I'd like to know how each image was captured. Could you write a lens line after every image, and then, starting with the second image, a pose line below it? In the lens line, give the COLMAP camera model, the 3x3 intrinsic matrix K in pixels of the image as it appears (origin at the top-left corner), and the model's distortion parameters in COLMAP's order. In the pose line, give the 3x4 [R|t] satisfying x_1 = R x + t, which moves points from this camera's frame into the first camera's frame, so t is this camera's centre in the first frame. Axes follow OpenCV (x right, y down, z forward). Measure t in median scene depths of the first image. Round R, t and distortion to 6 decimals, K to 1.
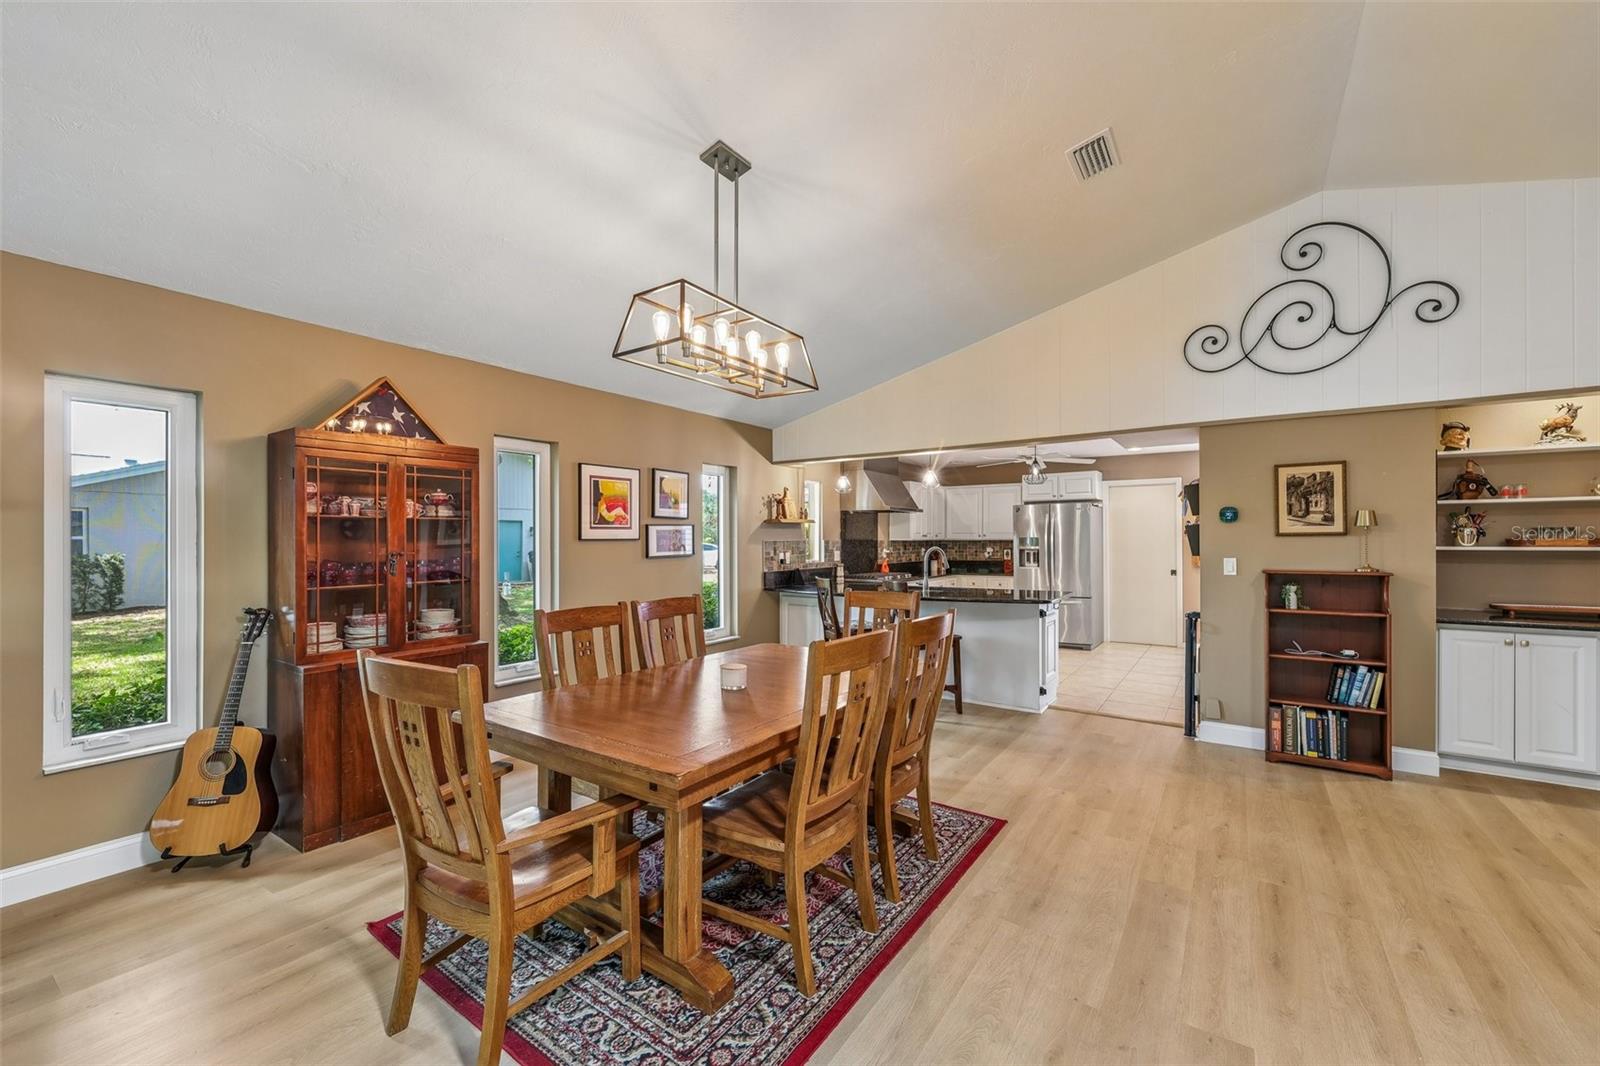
lens RADIAL K [[647.1, 0, 798.0], [0, 647.1, 535.7], [0, 0, 1]] dist [0.002345, 0.000675]
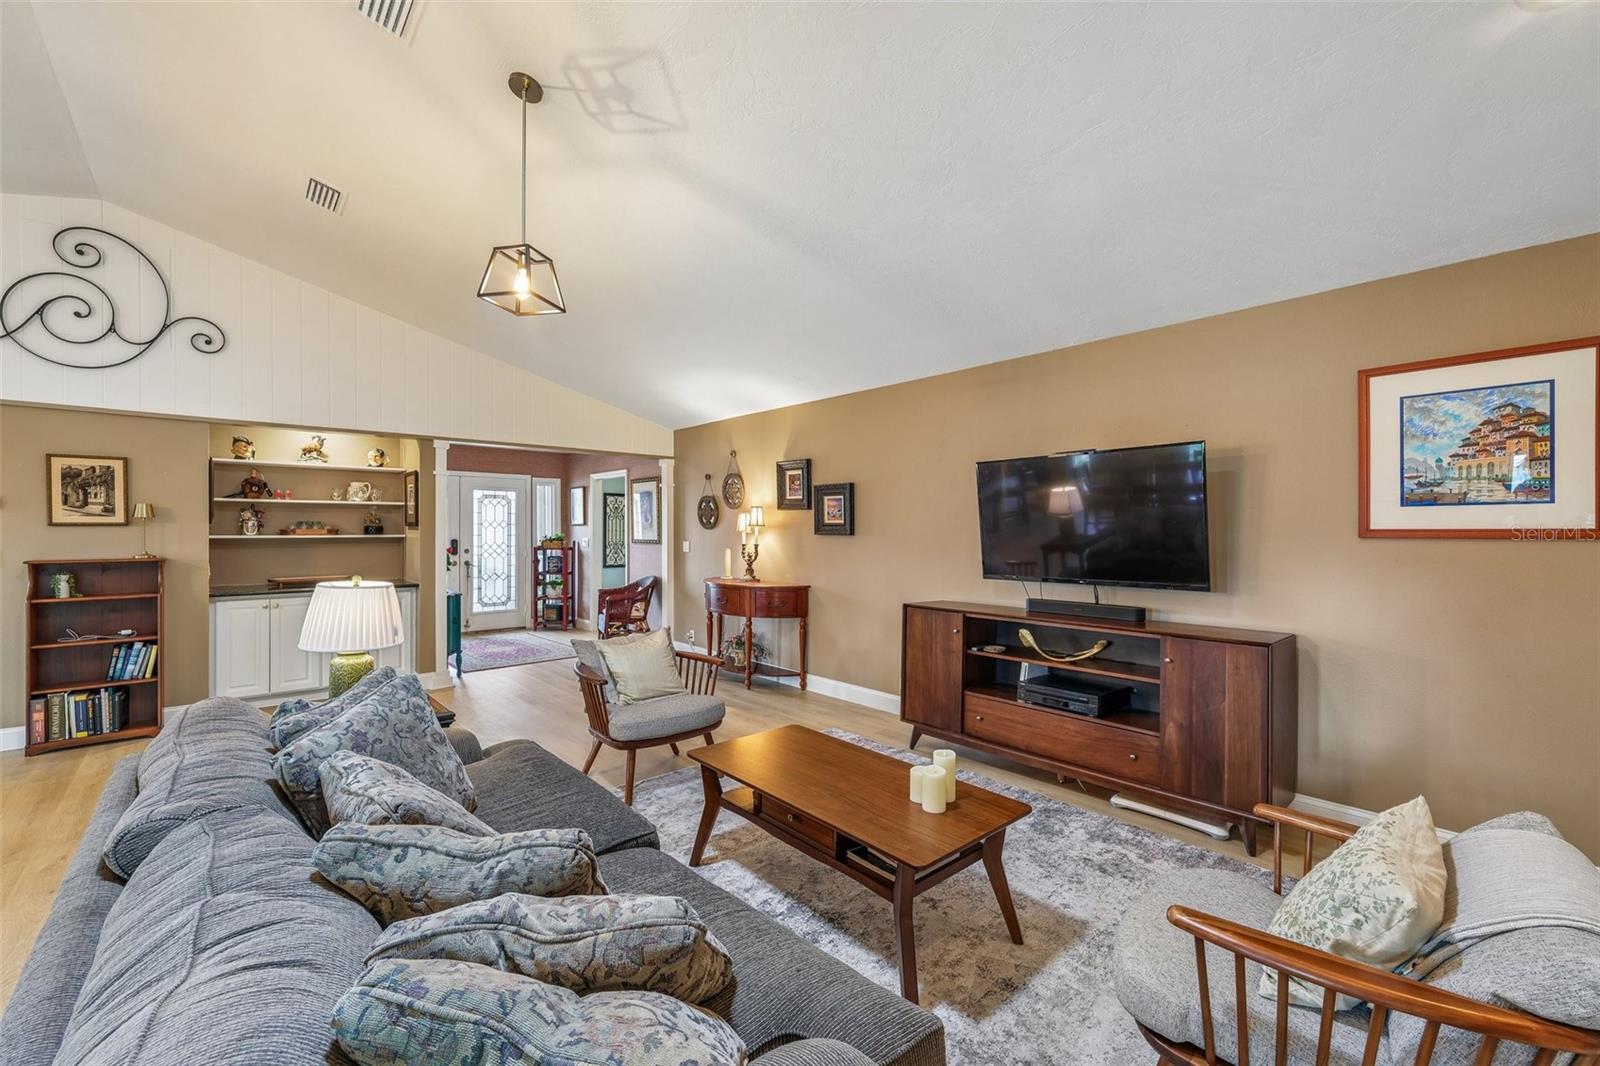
lens RADIAL K [[647.1, 0, 804.1], [0, 647.1, 532.4], [0, 0, 1]] dist [0.002345, 0.000675]
pose [[0.224486, -0.000129, 0.974477, 0.033382], [-0.006680, 0.999976, 0.001671, 0.001407], [-0.974454, -0.006885, 0.224480, -0.362380]]
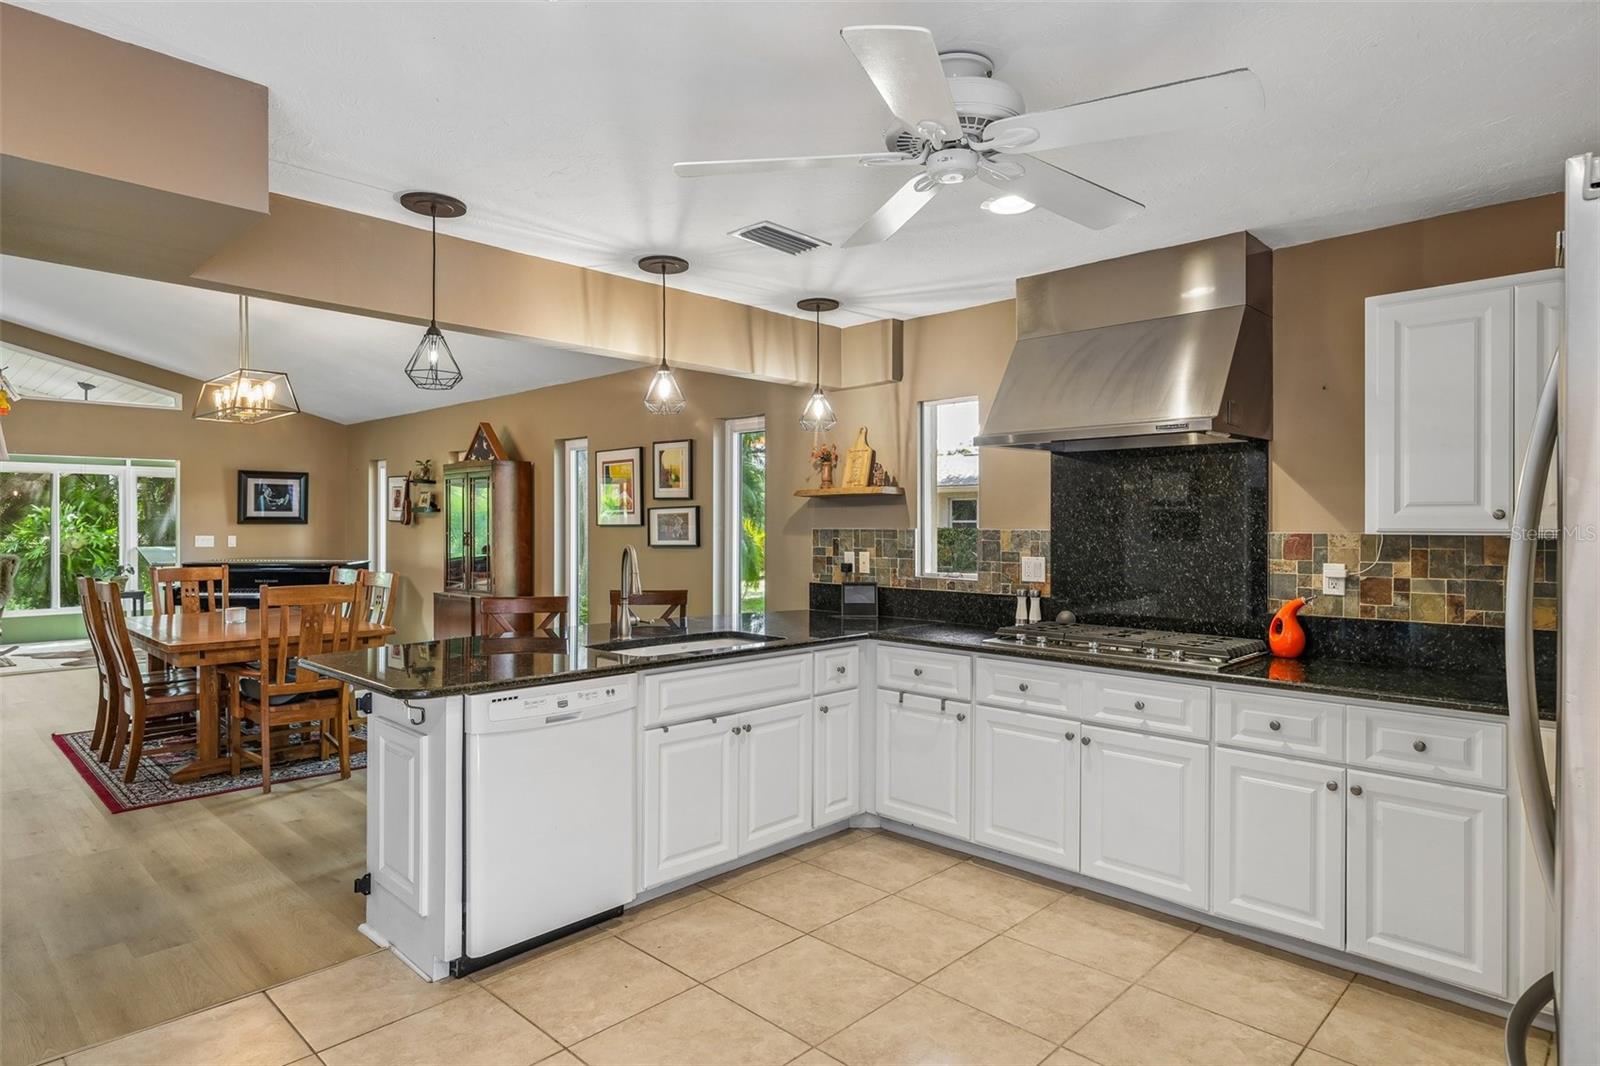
lens RADIAL K [[896.0, 0, 796.3], [0, 896.0, 526.3], [0, 0, 1]] dist [0.000275, -0.000418]
pose [[-0.169959, 0.007263, -0.985424, 0.575487], [0.005636, 0.999964, 0.006398, 0.000335], [0.985435, -0.004467, -0.169993, 0.873567]]
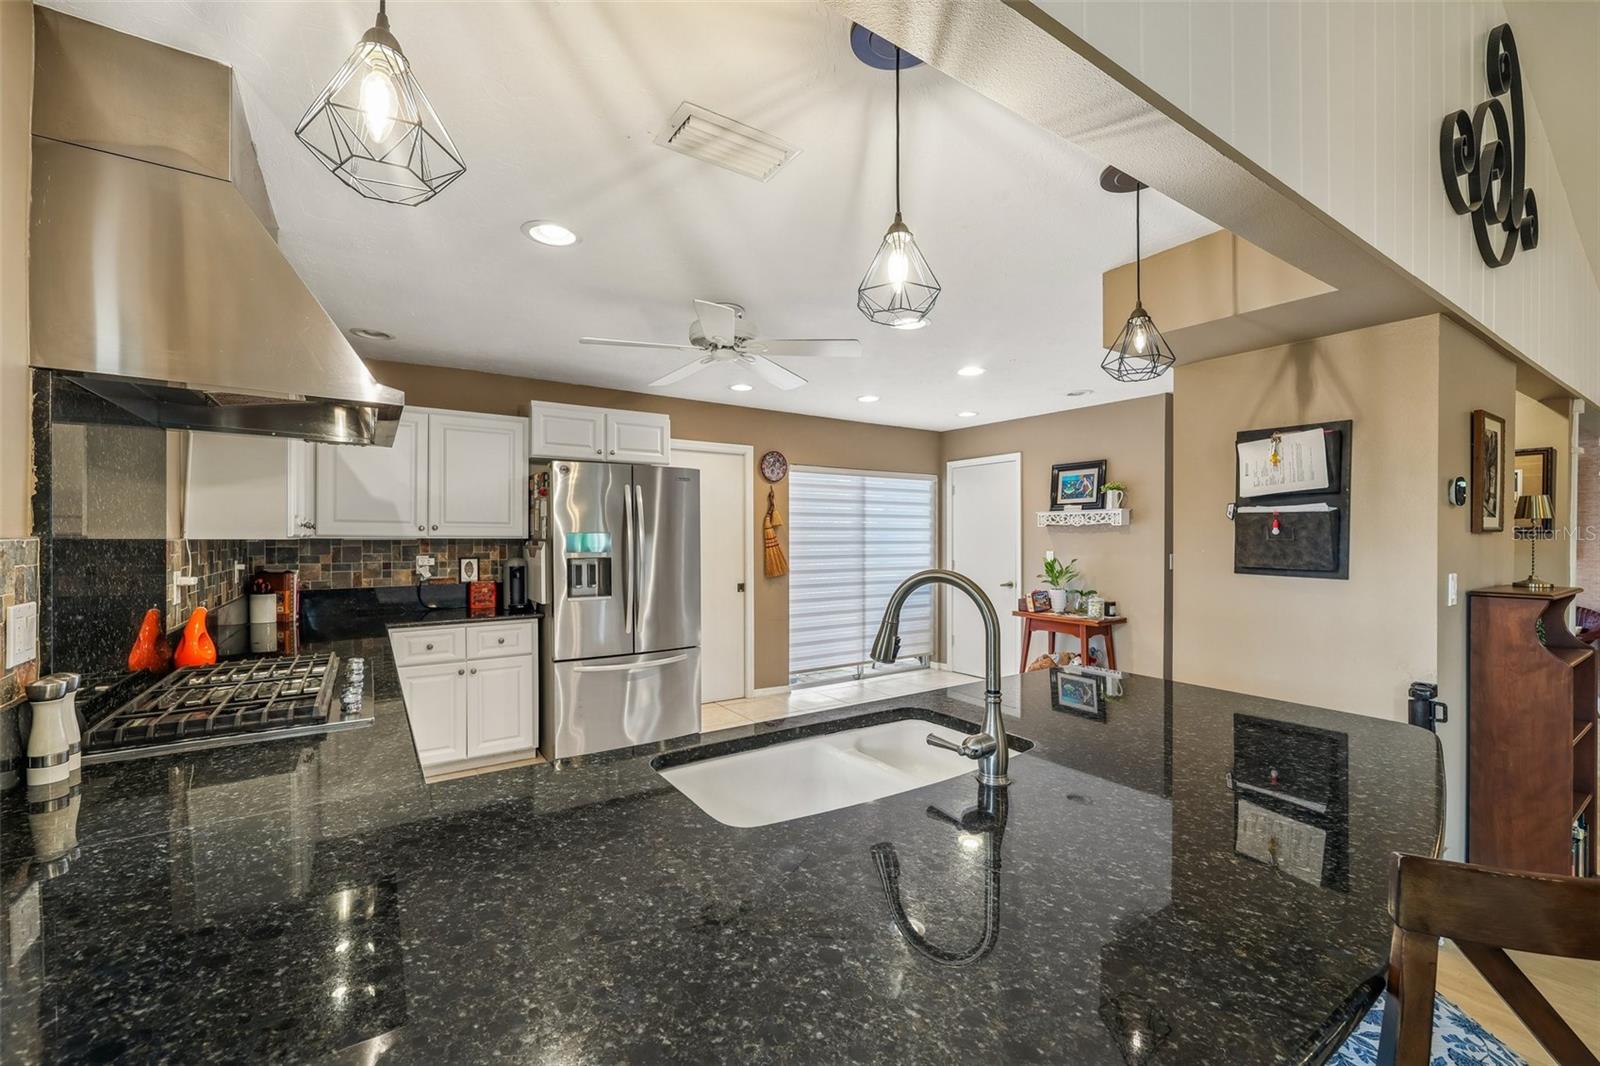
lens RADIAL K [[647.1, 0, 789.8], [0, 647.1, 539.4], [0, 0, 1]] dist [0.002345, 0.000675]
pose [[0.375198, -0.001127, 0.926944, -0.017843], [-0.004320, 0.999986, 0.002964, 0.005603], [-0.926935, -0.005116, 0.375188, 0.695536]]
